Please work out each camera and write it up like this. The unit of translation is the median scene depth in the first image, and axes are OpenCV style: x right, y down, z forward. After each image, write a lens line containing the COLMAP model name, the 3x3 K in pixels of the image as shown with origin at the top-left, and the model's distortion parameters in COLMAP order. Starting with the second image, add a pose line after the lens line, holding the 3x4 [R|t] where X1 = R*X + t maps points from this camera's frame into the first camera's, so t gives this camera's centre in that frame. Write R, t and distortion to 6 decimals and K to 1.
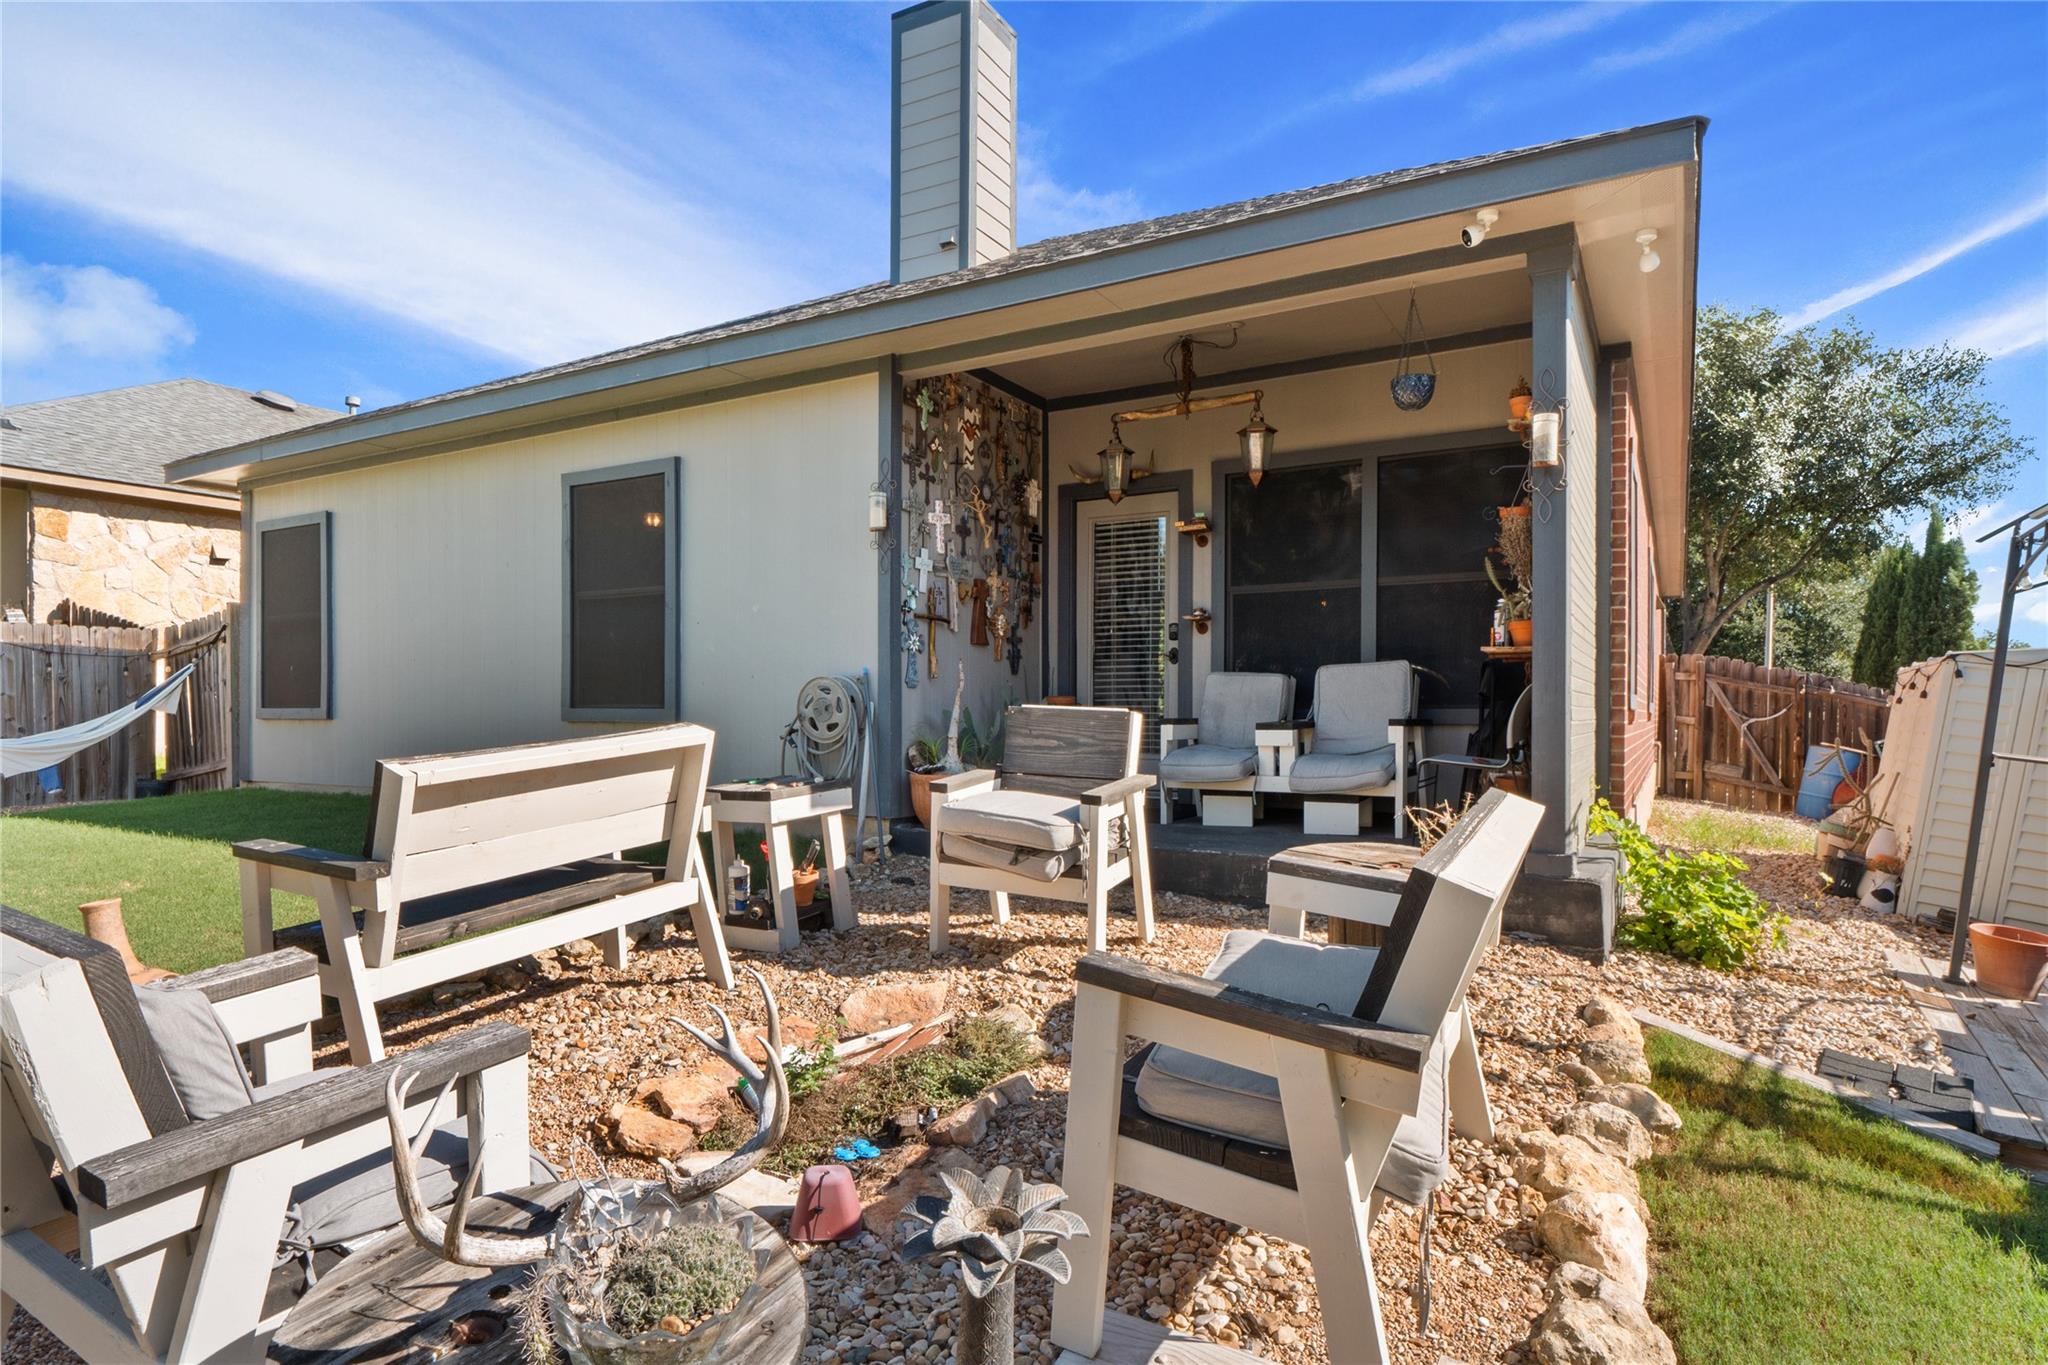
lens RADIAL K [[1133.2, 0, 1025.1], [0, 1133.2, 679.4], [0, 0, 1]] dist [-0.007325, 0.003216]
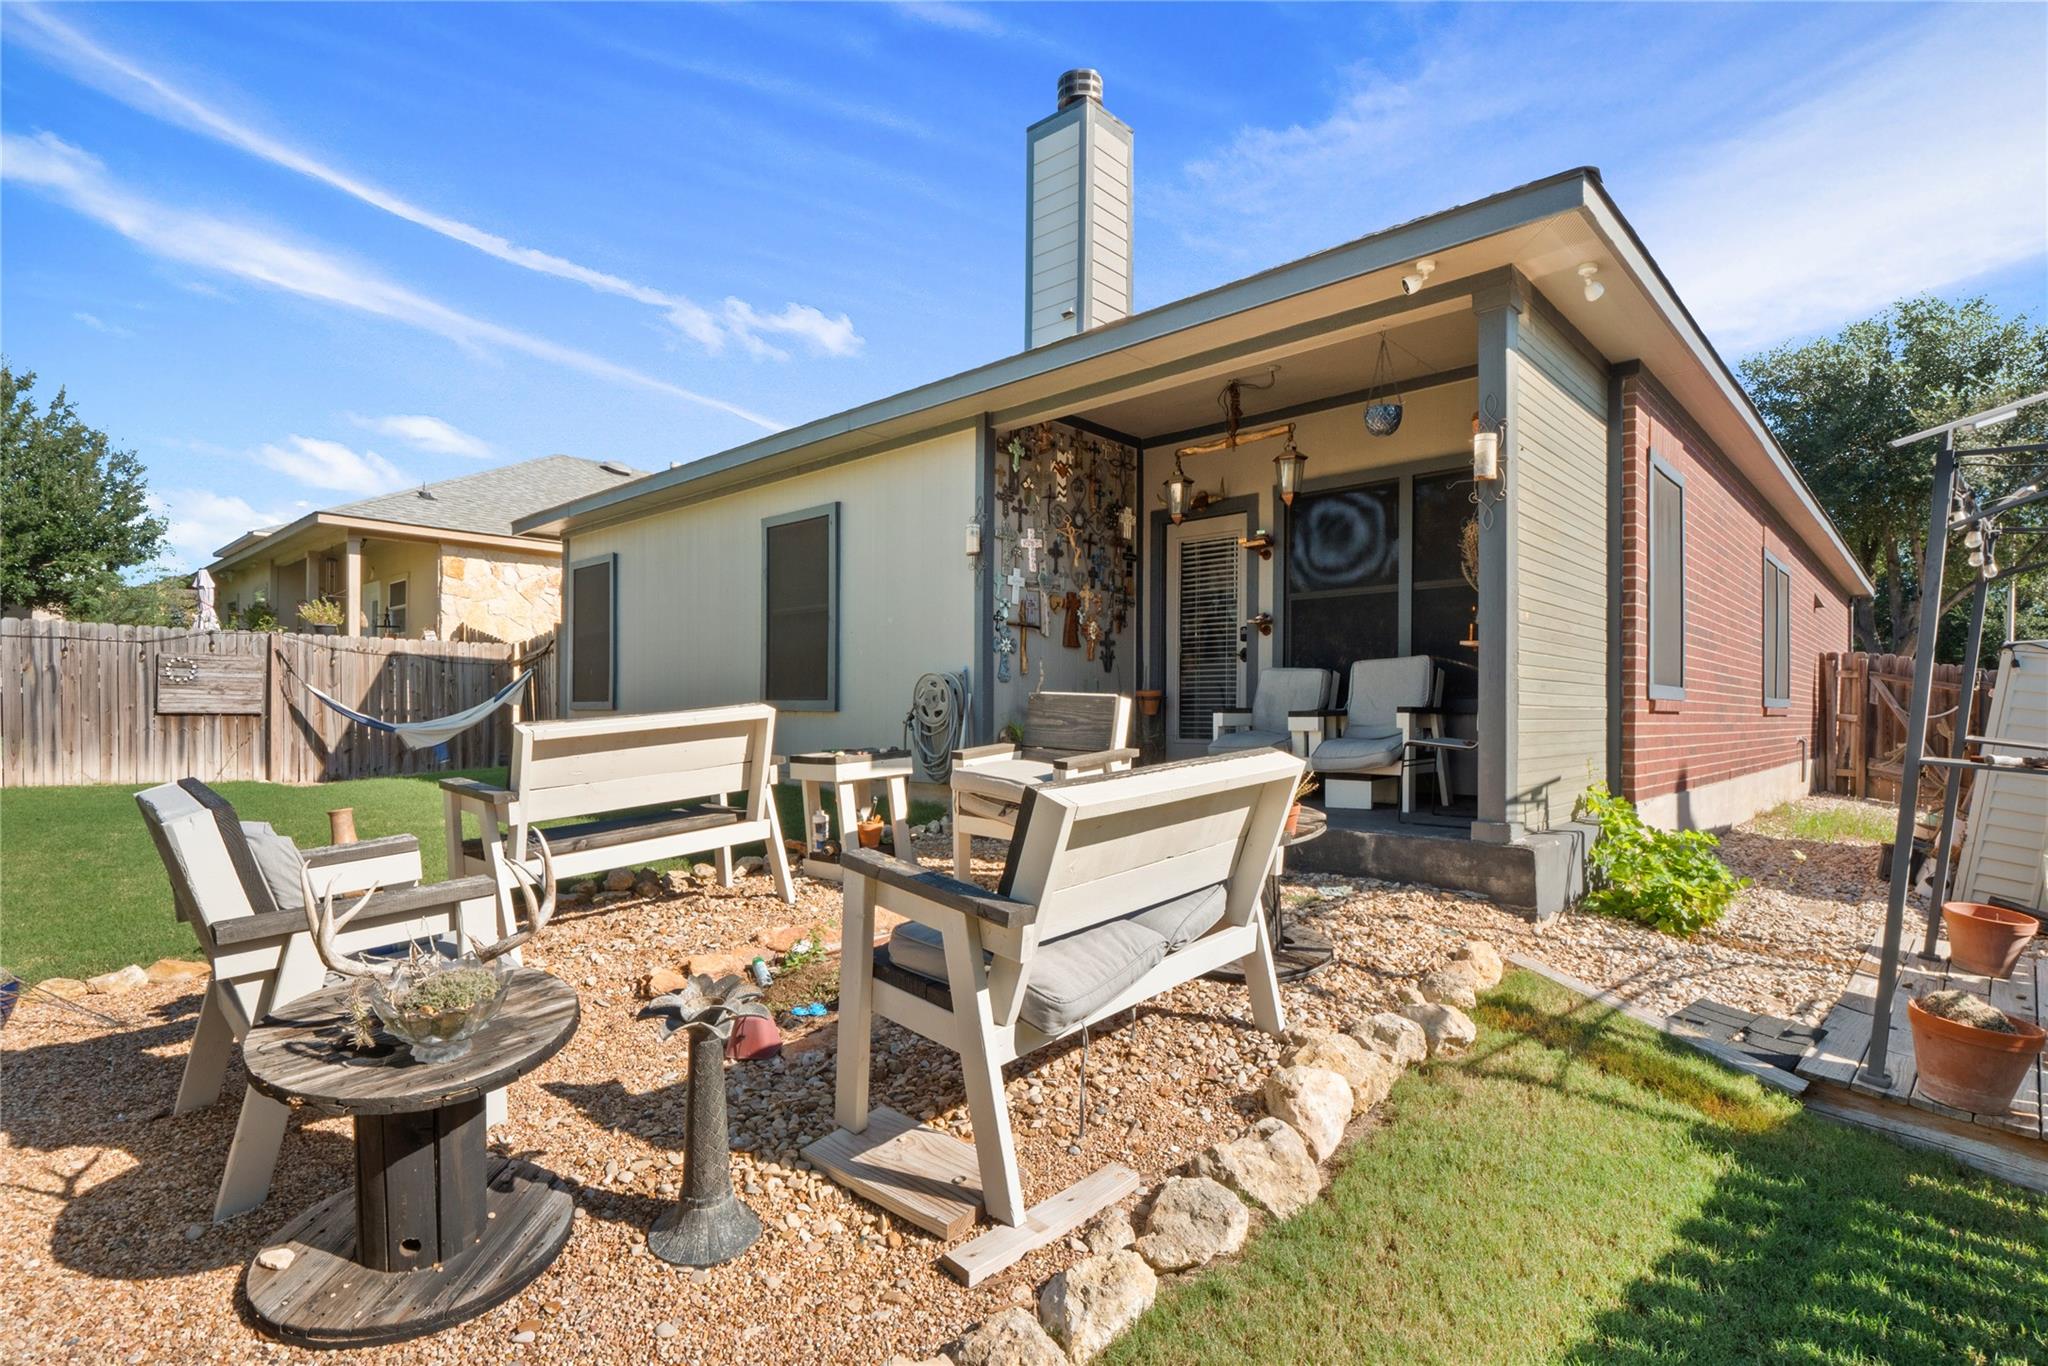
lens RADIAL K [[1006.3, 0, 1026.2], [0, 1006.3, 671.9], [0, 0, 1]] dist [-0.008979, -0.004440]
pose [[0.975641, -0.005876, -0.219293, 0.171629], [0.003148, 0.999913, -0.012788, 0.011162], [0.219349, 0.011787, 0.975575, -0.060448]]
